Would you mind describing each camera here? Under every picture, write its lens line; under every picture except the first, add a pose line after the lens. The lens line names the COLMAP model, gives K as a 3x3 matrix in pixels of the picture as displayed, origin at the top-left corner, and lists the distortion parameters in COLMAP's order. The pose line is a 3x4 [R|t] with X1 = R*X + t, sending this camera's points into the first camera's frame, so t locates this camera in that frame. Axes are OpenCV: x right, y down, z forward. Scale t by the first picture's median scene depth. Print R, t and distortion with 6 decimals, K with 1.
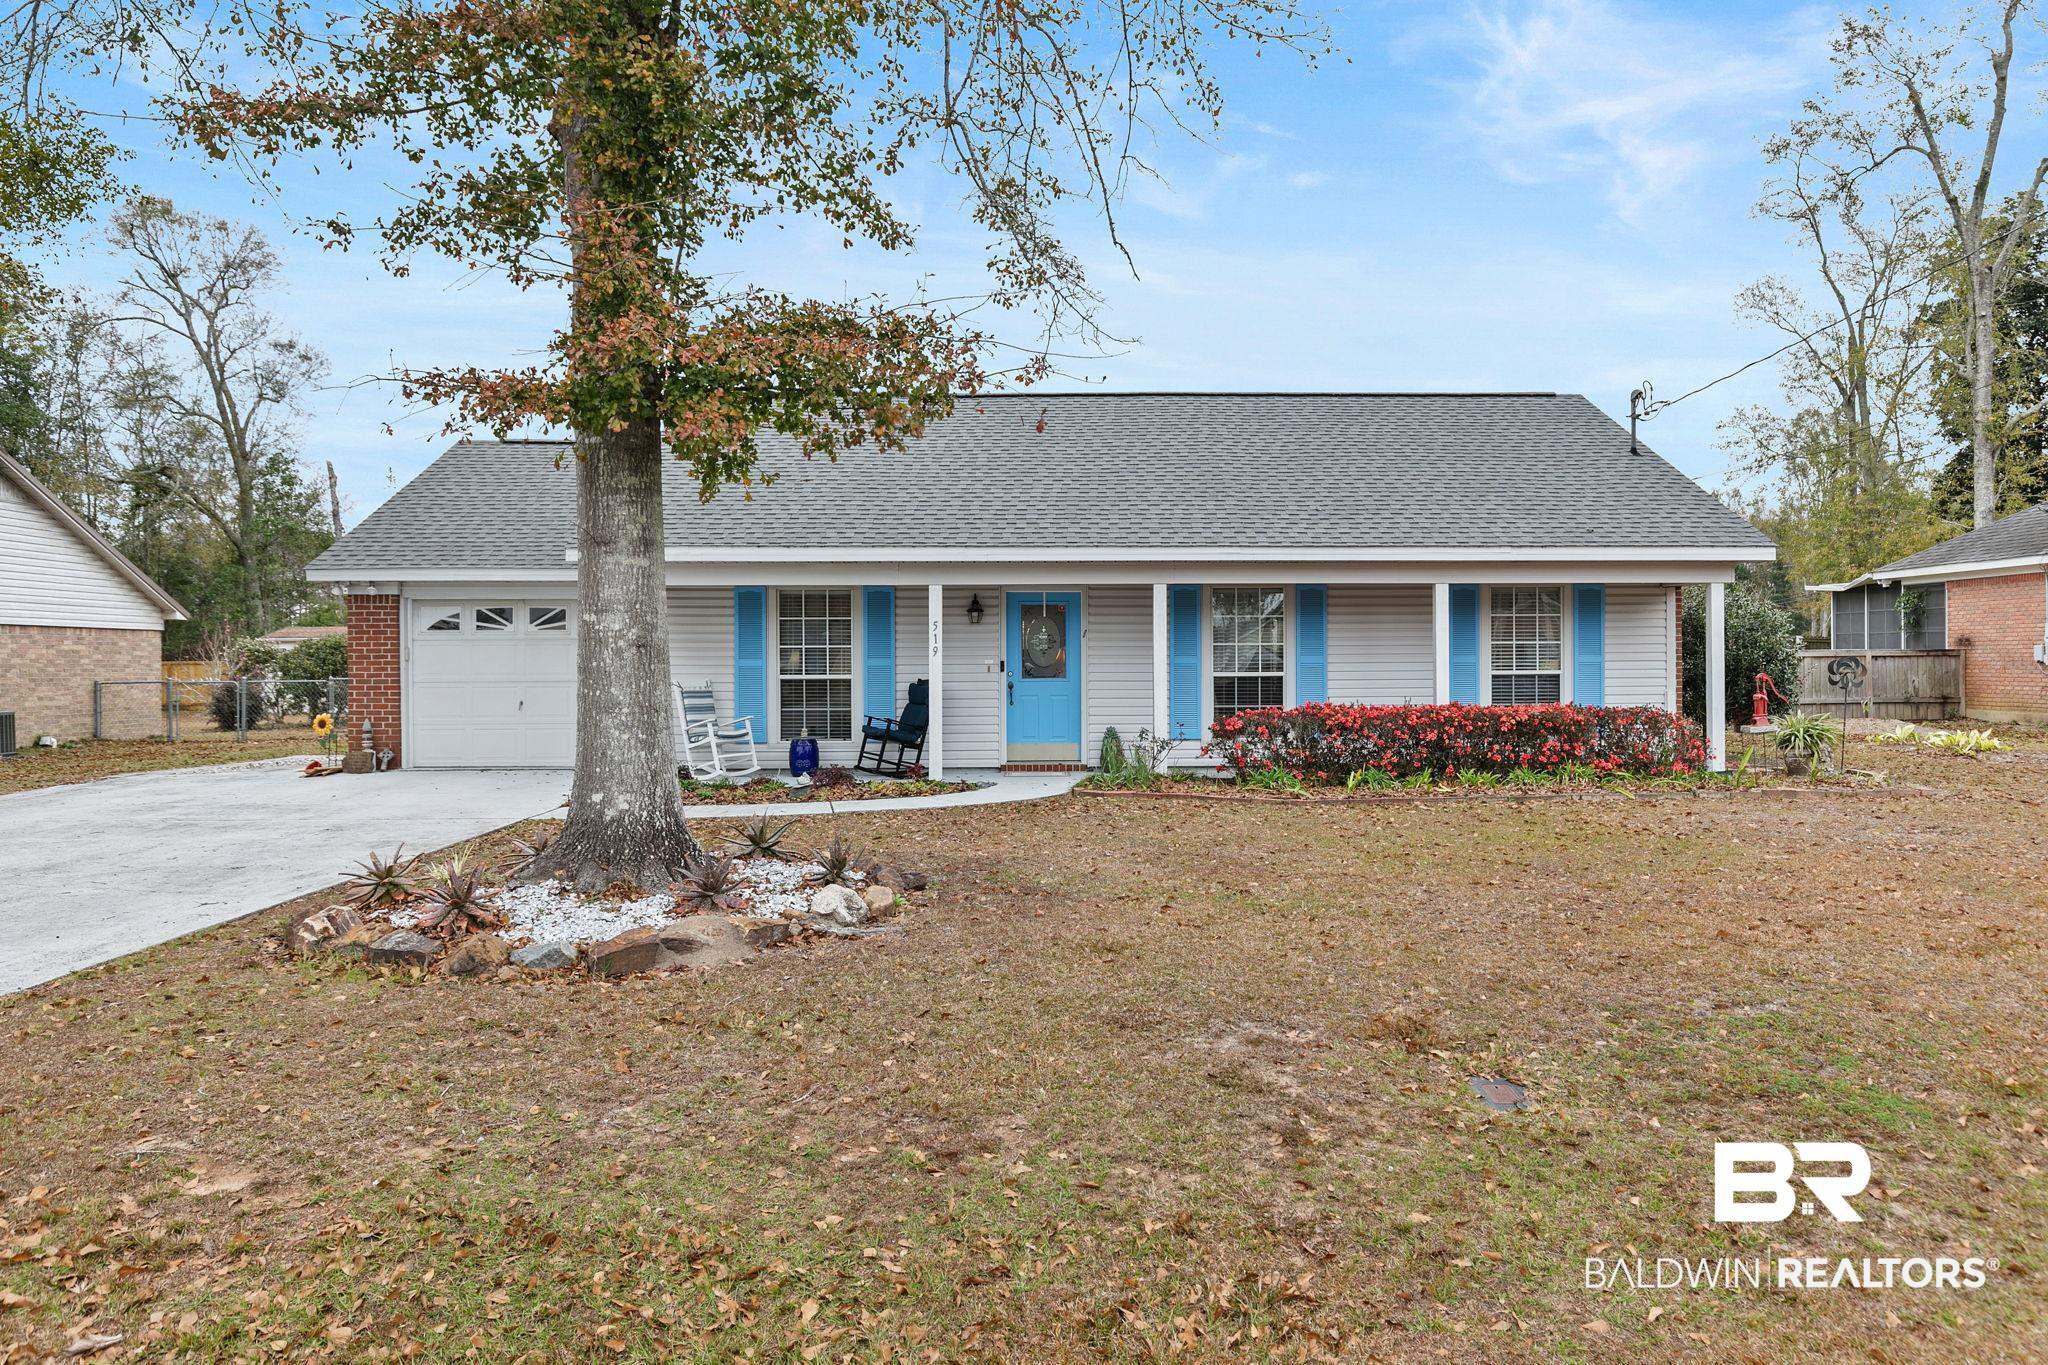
lens RADIAL K [[1287.3, 0, 1057.6], [0, 1287.3, 676.2], [0, 0, 1]] dist [0.004245, -0.001486]
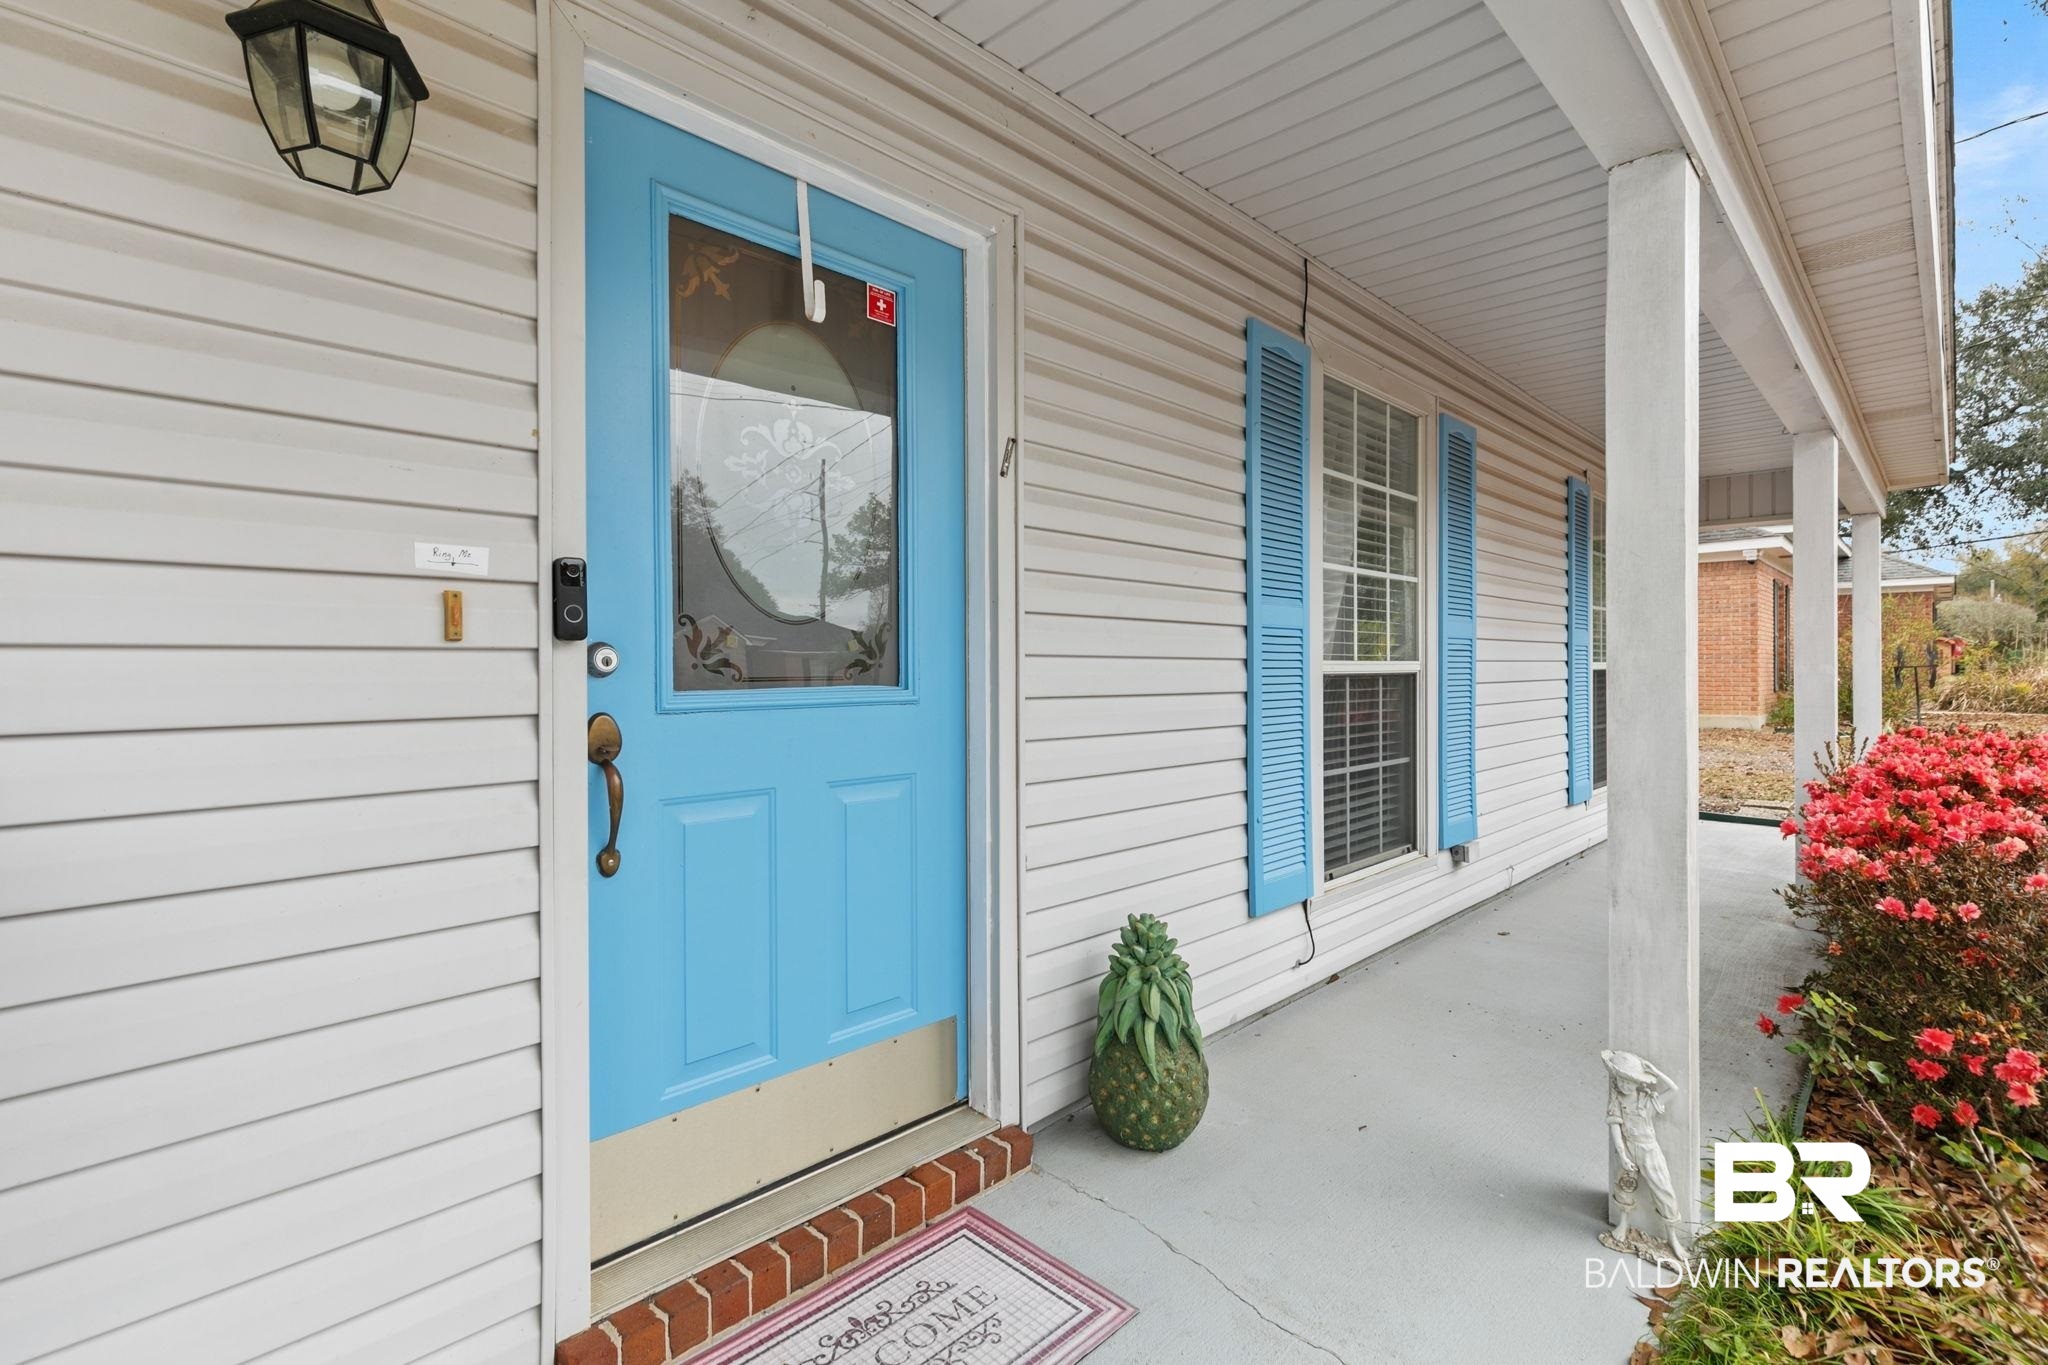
lens RADIAL K [[980.0, 0, 1070.0], [0, 980.0, 683.0], [0, 0, 1]] dist [0.000696, -0.000148]
pose [[0.690596, -0.008247, 0.723194, -0.080350], [0.009291, 0.999954, 0.002531, 0.000977], [-0.723181, 0.004971, 0.690641, 0.896669]]
